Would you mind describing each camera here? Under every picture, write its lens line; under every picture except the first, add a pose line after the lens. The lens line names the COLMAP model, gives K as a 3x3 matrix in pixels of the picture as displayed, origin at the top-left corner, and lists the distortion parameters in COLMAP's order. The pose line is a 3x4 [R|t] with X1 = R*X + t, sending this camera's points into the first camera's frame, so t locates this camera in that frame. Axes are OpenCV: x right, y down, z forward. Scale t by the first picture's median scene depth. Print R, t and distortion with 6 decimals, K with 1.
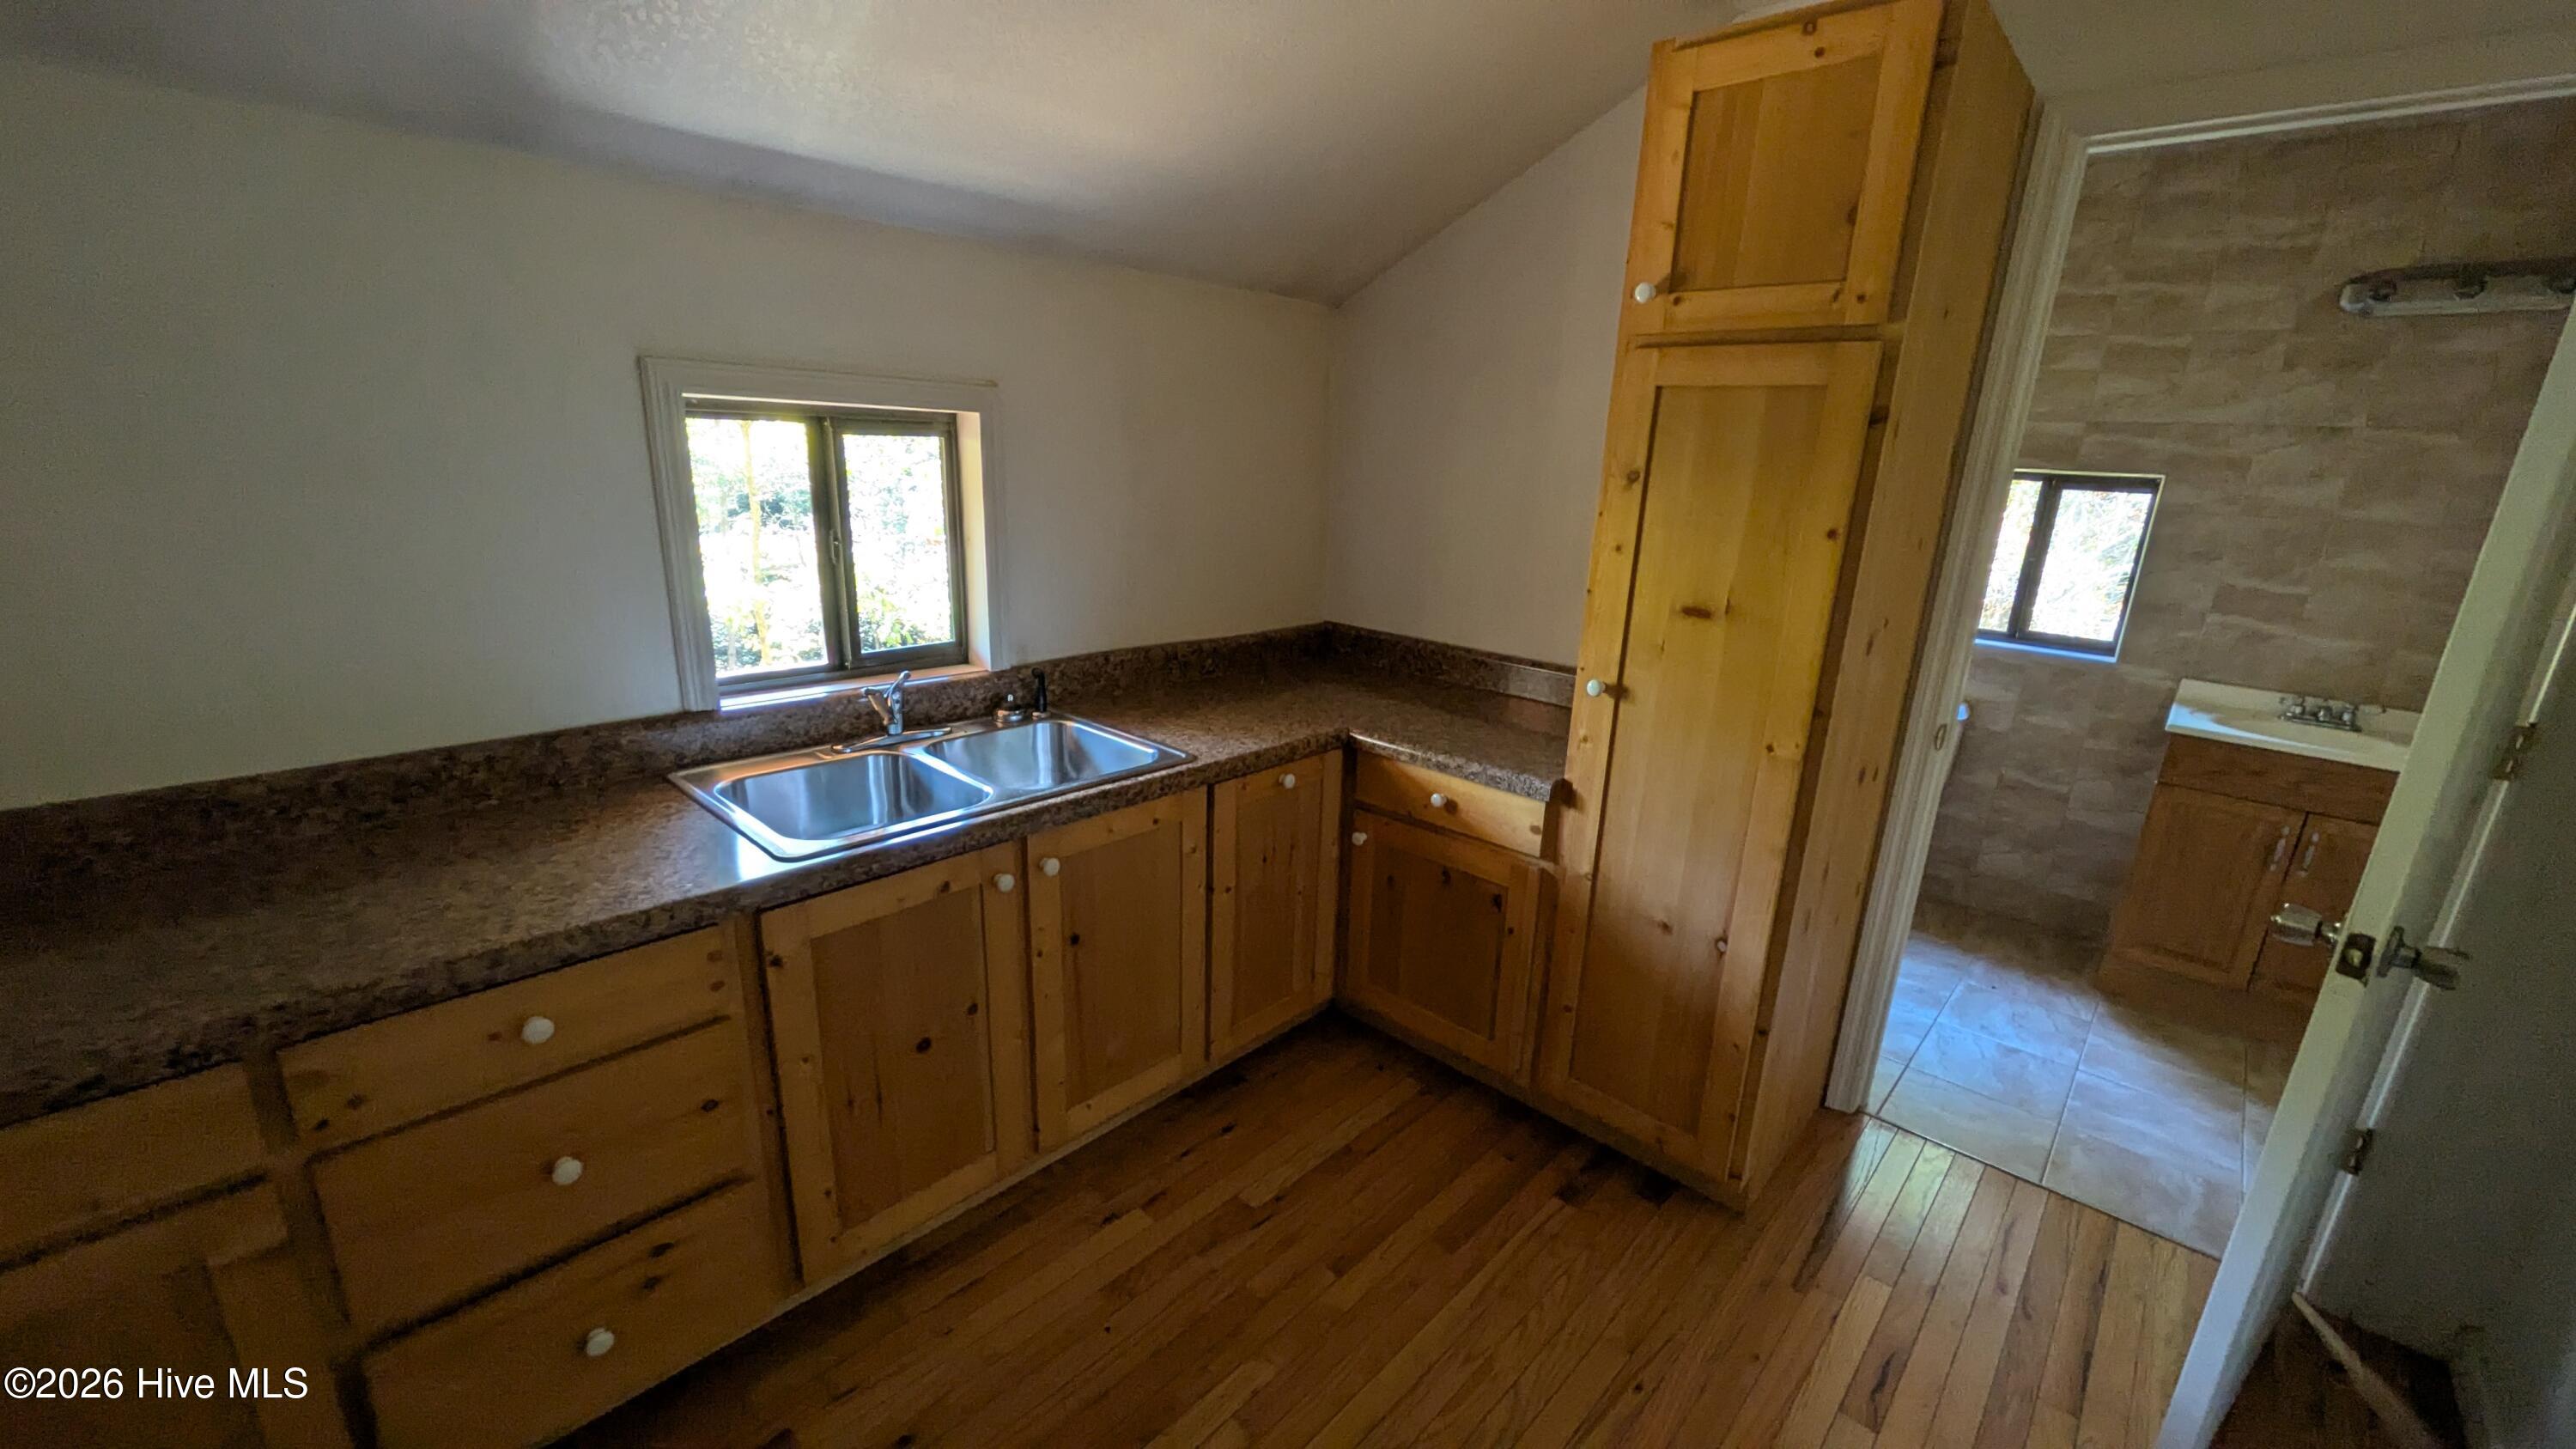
lens RADIAL K [[1001.0, 0, 1288.6], [0, 1001.0, 727.0], [0, 0, 1]] dist [-0.000871, -0.000427]
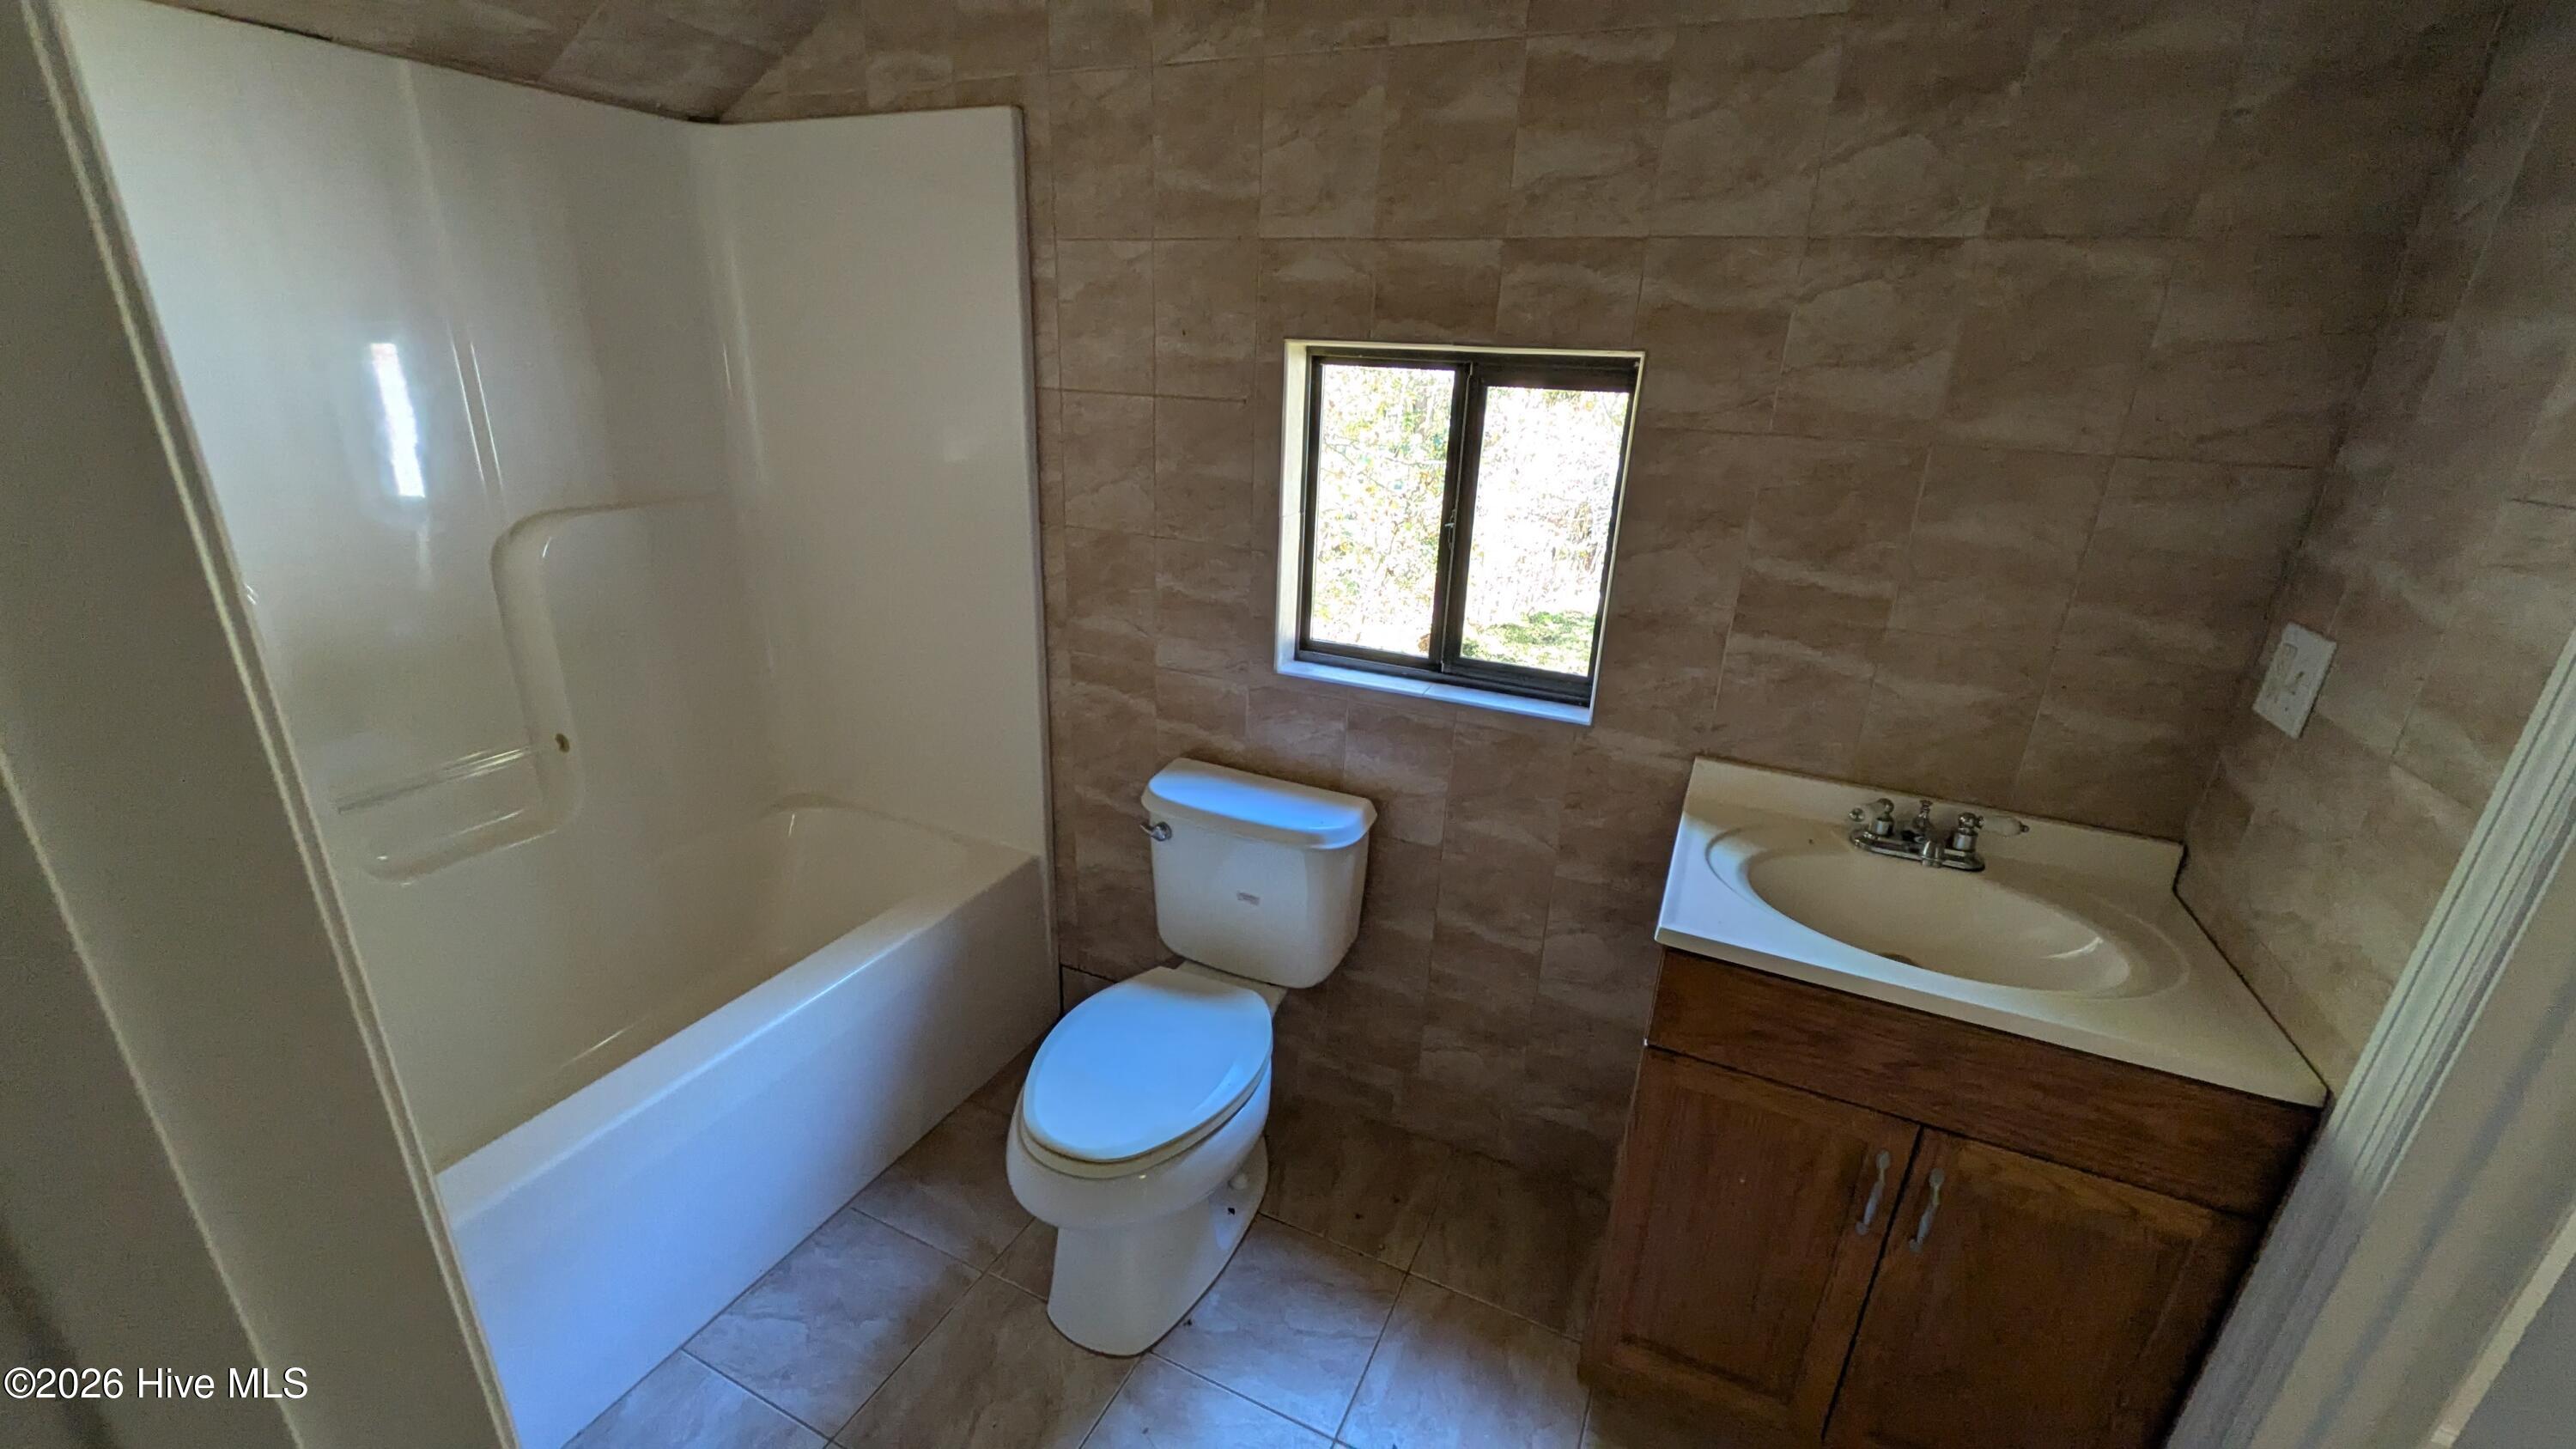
lens RADIAL K [[1001.0, 0, 1288.4], [0, 1001.0, 723.0], [0, 0, 1]] dist [-0.000871, -0.000427]
pose [[0.950082, -0.115683, 0.289762, 0.673512], [0.089239, 0.990679, 0.102915, -0.169701], [-0.298967, -0.071919, 0.951550, 0.705082]]
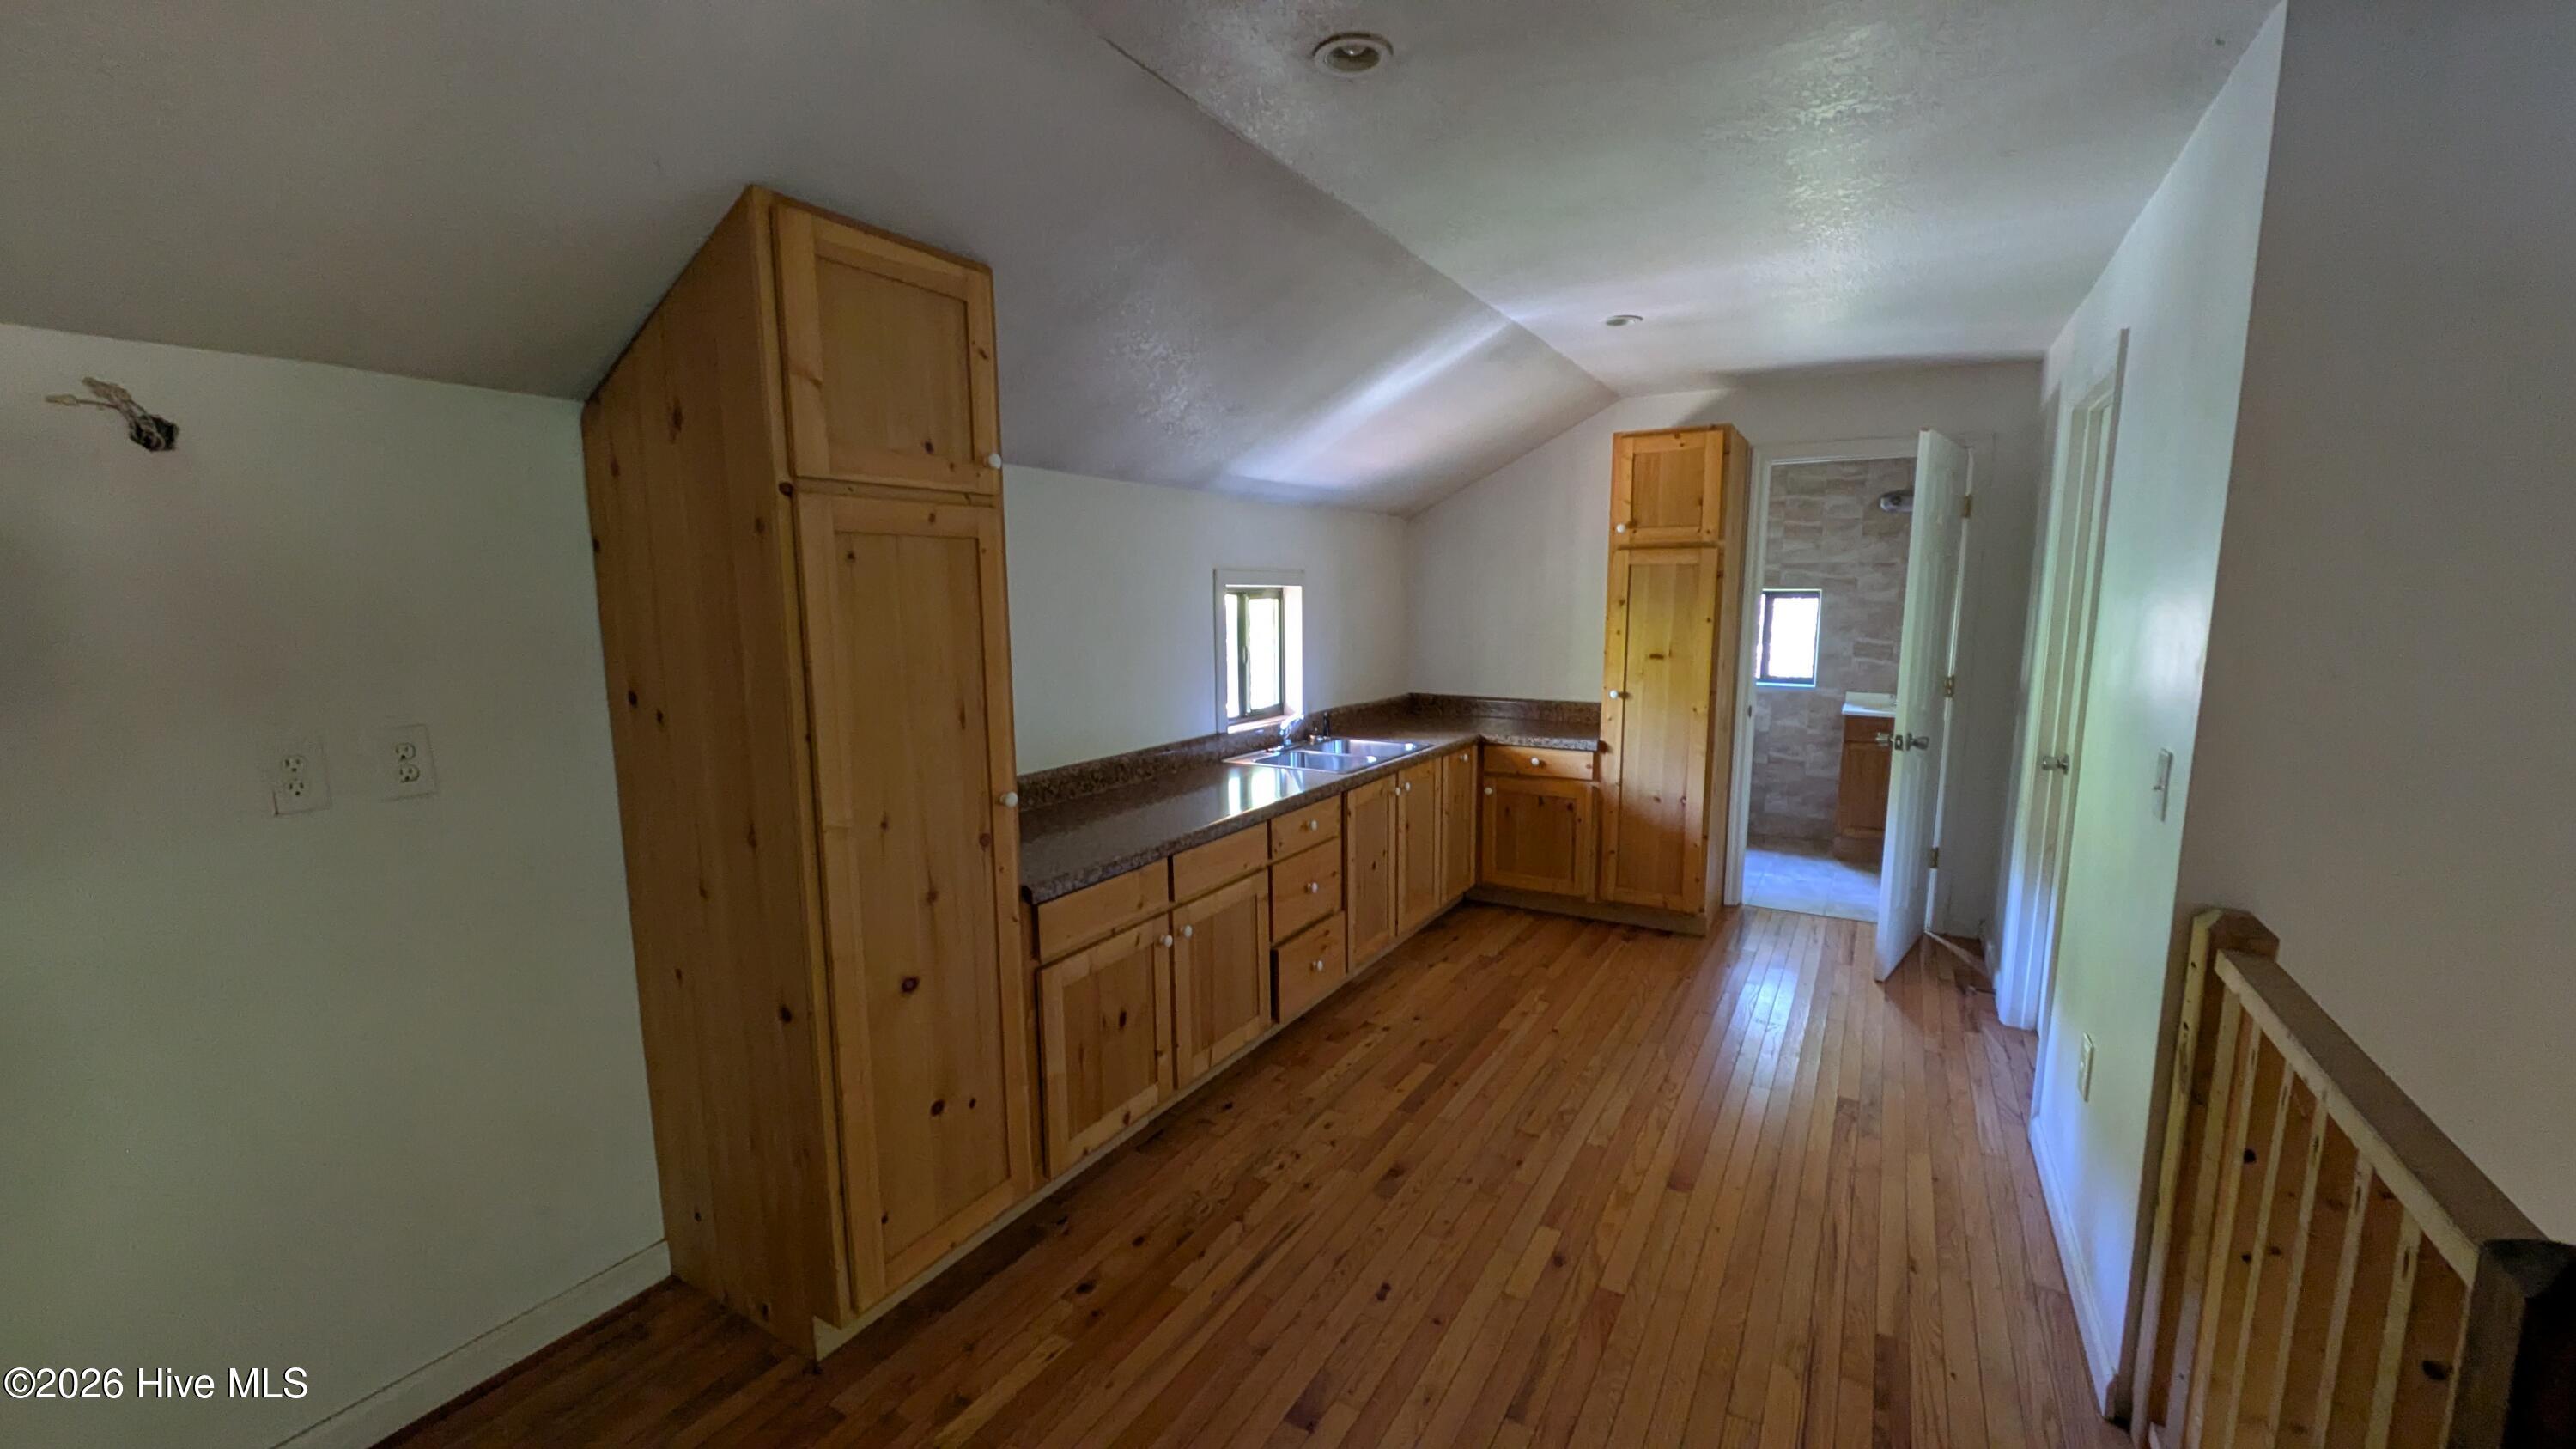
lens RADIAL K [[1001.0, 0, 1276.7], [0, 1001.0, 730.0], [0, 0, 1]] dist [-0.000871, -0.000427]
pose [[0.977619, -0.071381, 0.197903, -0.686772], [0.096792, 0.987817, -0.121852, 0.186357], [-0.186794, 0.138281, 0.972618, -0.800462]]
